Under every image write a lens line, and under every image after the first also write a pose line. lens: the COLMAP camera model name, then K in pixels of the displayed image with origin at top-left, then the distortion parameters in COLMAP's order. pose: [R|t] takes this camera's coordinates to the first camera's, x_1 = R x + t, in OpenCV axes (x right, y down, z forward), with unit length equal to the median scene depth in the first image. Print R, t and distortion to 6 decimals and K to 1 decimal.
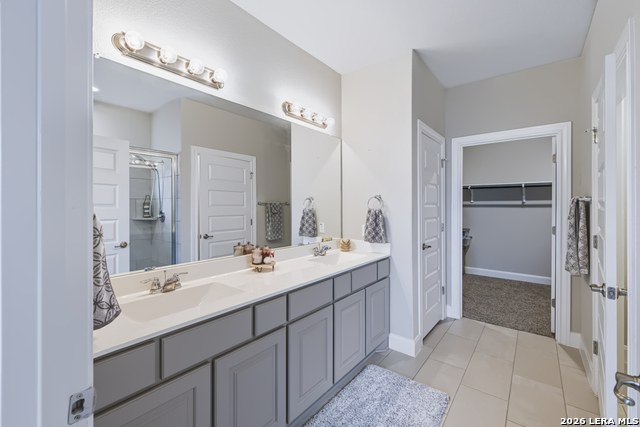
lens RADIAL K [[273.4, 0, 320.0], [0, 273.4, 213.5], [0, 0, 1]] dist [-0.000395, -0.000043]
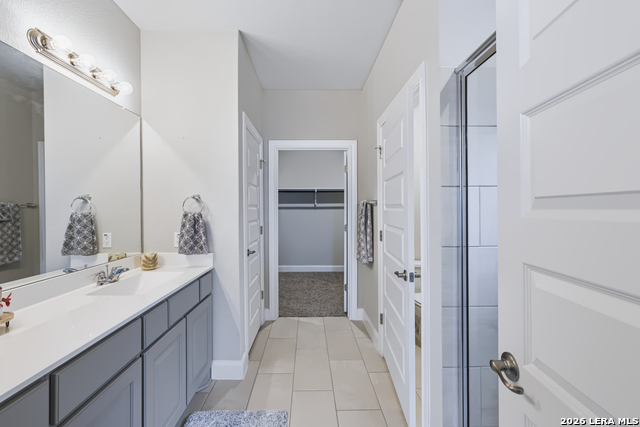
lens RADIAL K [[277.6, 0, 316.6], [0, 277.6, 210.5], [0, 0, 1]] dist [0.000403, -0.000020]
pose [[0.772331, -0.008227, 0.635167, -0.033323], [0.021462, 0.999683, -0.013148, -0.002532], [-0.634858, 0.023787, 0.772263, 0.135785]]
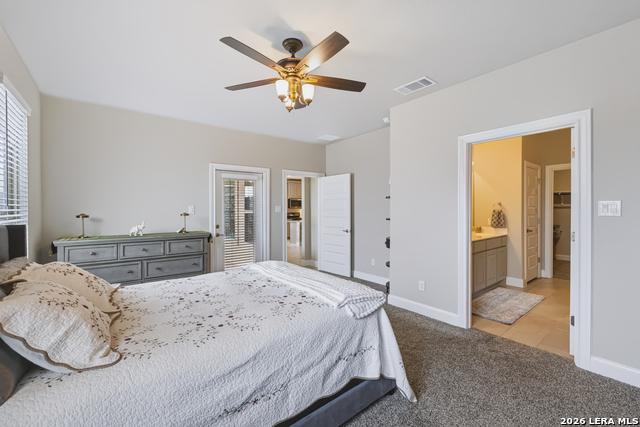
lens RADIAL K [[264.4, 0, 320.0], [0, 264.4, 213.5], [0, 0, 1]] dist [0.000263, 0.000032]
pose [[0.970823, 0.002533, -0.239785, -0.516093], [-0.003350, 0.999990, -0.003000, 0.017690], [0.239775, 0.003715, 0.970821, -0.988097]]
